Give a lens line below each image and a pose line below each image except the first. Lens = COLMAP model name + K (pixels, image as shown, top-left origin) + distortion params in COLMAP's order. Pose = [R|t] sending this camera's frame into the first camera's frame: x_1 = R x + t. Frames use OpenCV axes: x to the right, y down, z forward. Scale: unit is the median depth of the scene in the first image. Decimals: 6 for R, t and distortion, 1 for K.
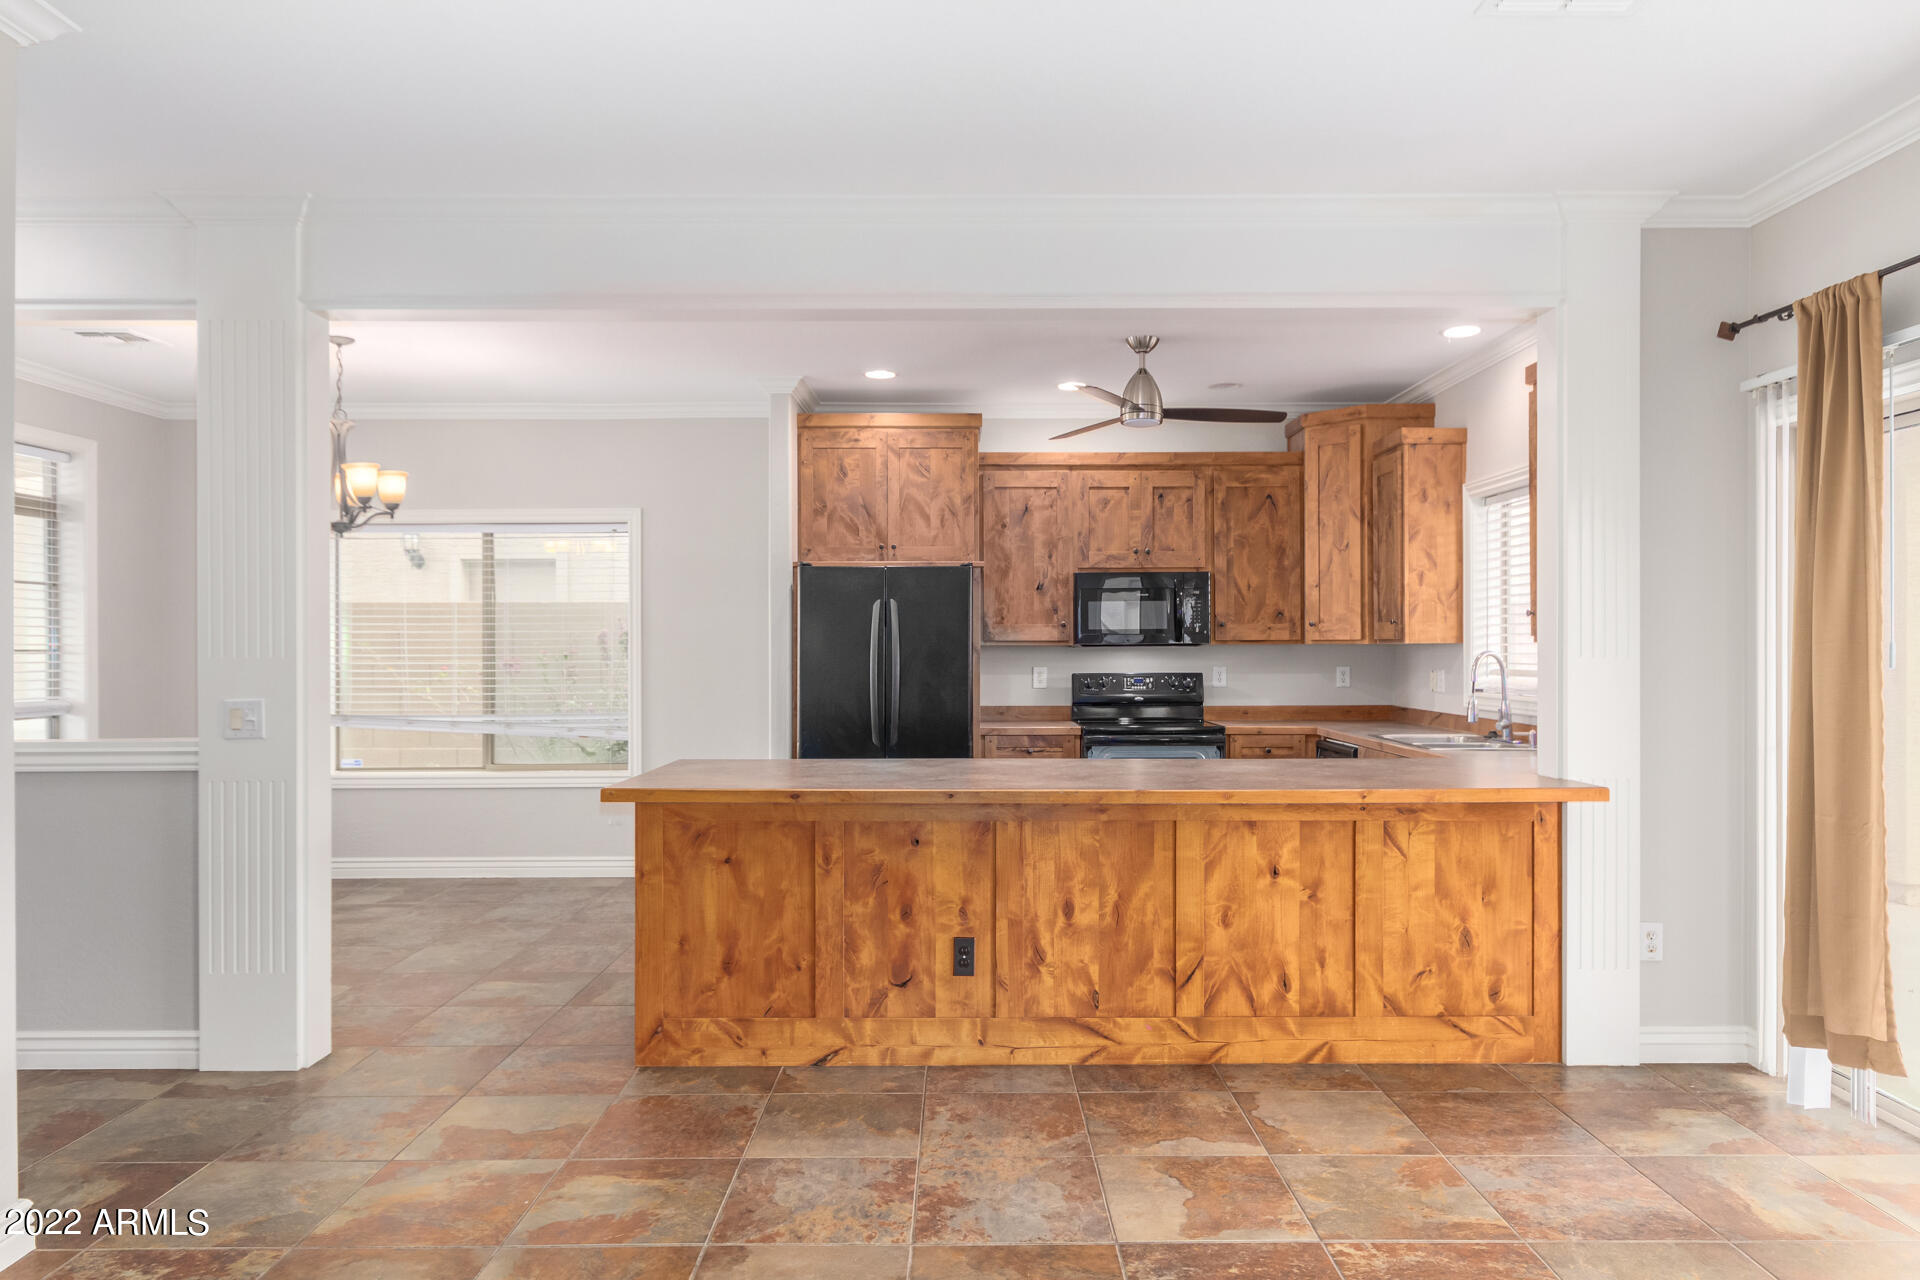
lens RADIAL K [[1219.4, 0, 979.1], [0, 1219.4, 649.0], [0, 0, 1]] dist [0.005022, 0.002701]
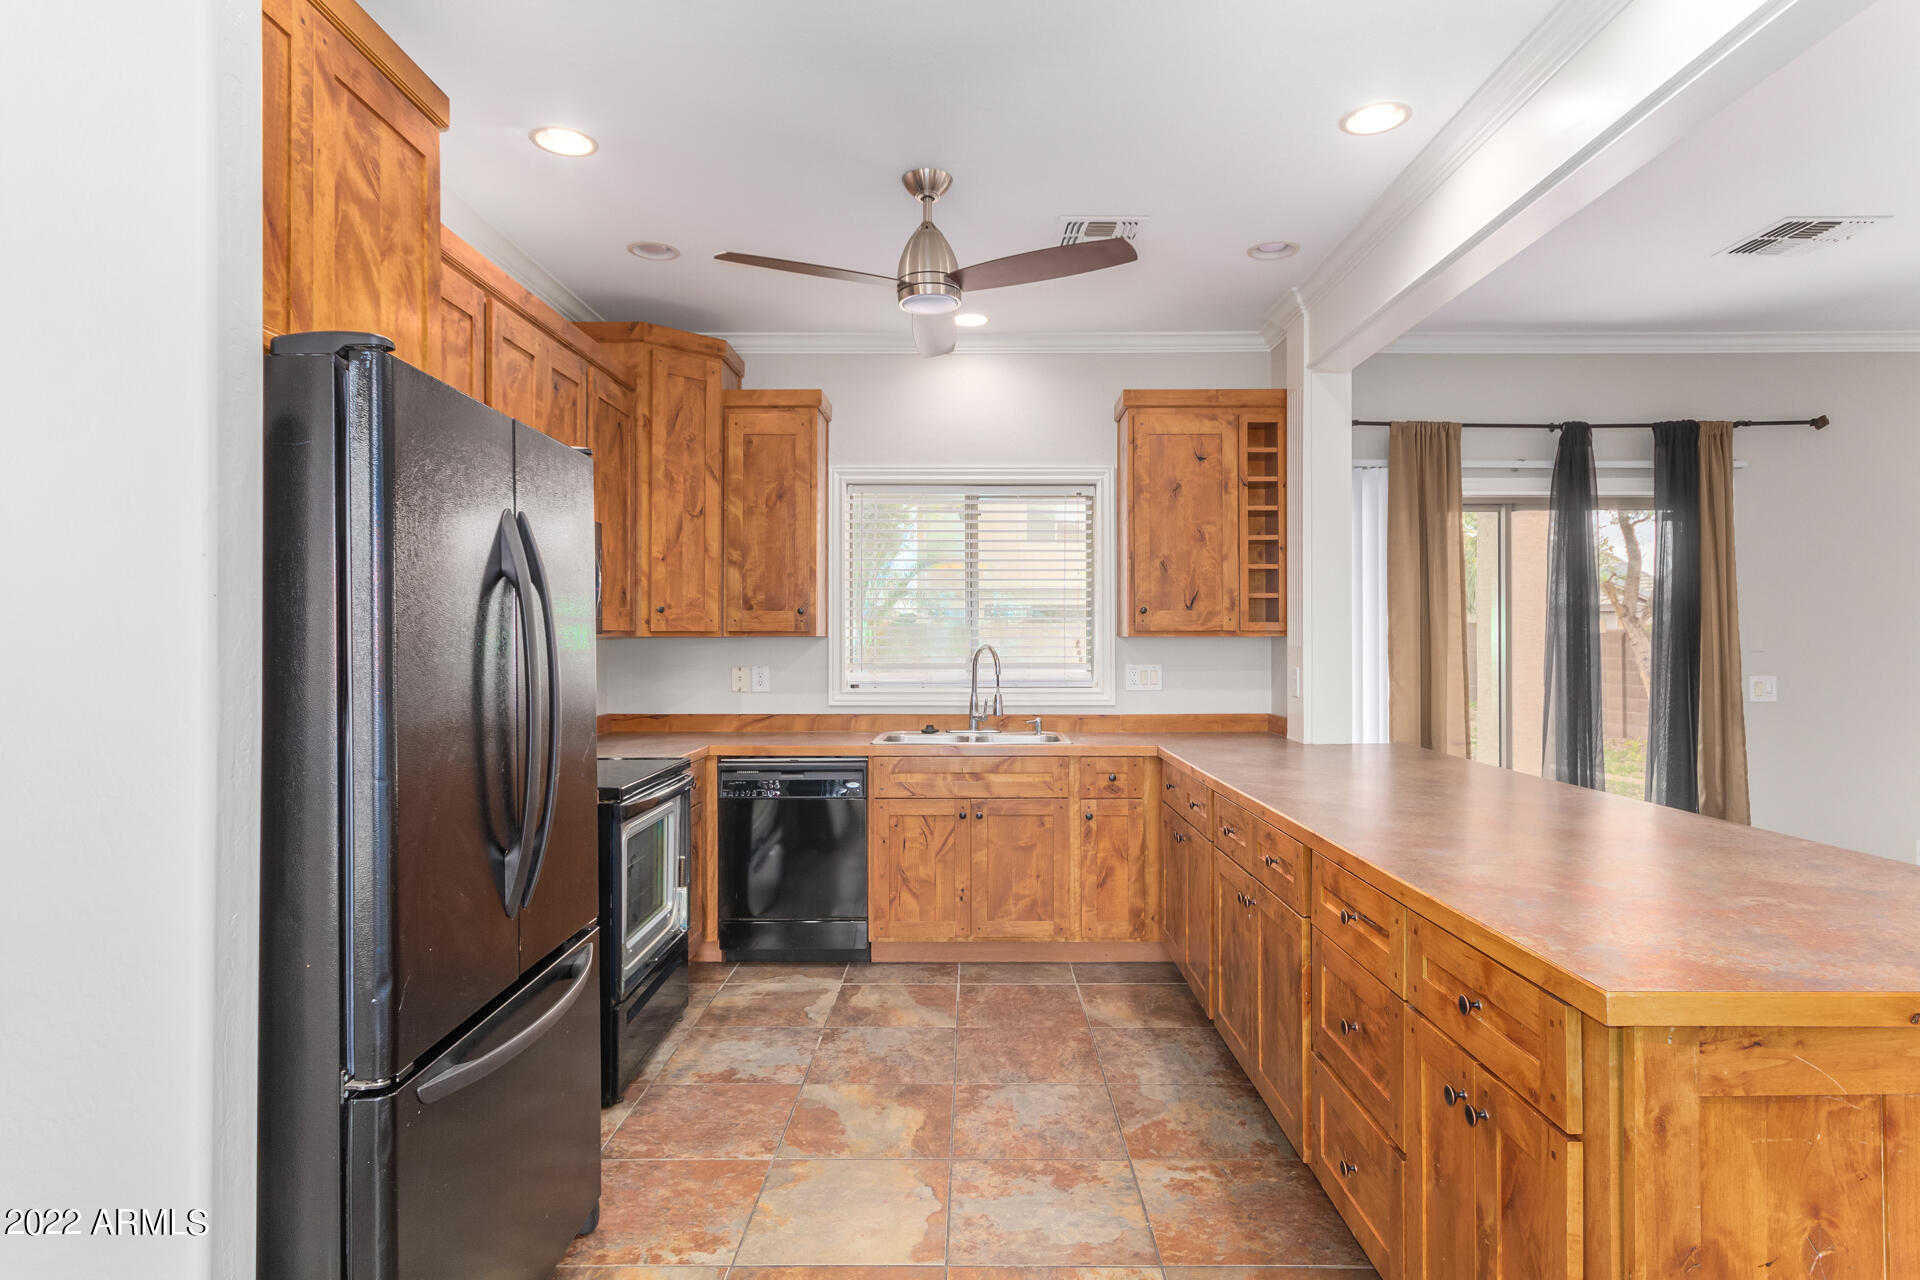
lens RADIAL K [[1040.4, 0, 963.9], [0, 1040.4, 634.4], [0, 0, 1]] dist [0.007430, 0.001901]
pose [[0.023475, 0.007304, 0.999698, -0.383727], [0.001443, 0.999972, -0.007340, -0.000575], [-0.999723, 0.001615, 0.023463, 0.859071]]
